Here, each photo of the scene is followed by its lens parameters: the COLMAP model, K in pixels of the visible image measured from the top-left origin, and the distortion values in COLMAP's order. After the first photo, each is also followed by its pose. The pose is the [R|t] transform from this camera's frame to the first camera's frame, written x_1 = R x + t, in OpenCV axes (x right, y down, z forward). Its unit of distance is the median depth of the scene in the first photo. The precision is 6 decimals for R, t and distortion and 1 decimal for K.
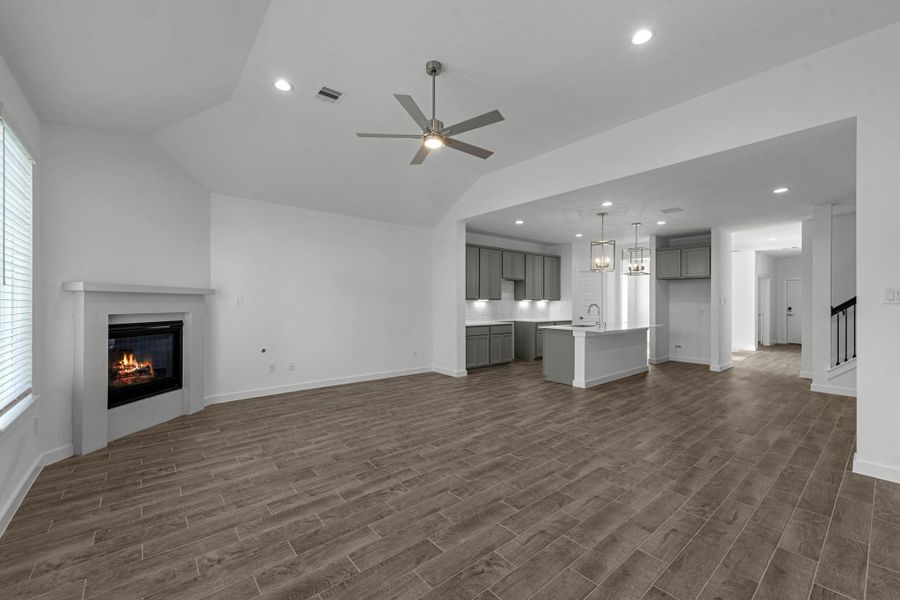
lens RADIAL K [[361.2, 0, 451.4], [0, 361.2, 303.8], [0, 0, 1]] dist [0.010214, 0.000021]
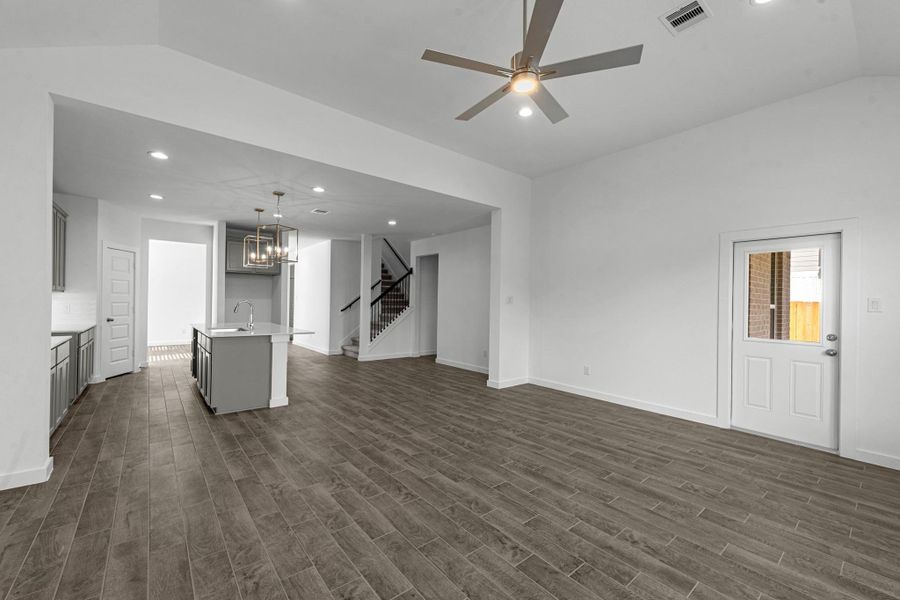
lens RADIAL K [[361.2, 0, 444.2], [0, 361.2, 302.7], [0, 0, 1]] dist [0.010214, 0.000021]
pose [[0.031981, -0.004697, 0.999477, -0.552445], [-0.013747, 0.999892, 0.005139, -0.006992], [-0.999394, -0.013904, 0.031913, 0.794830]]
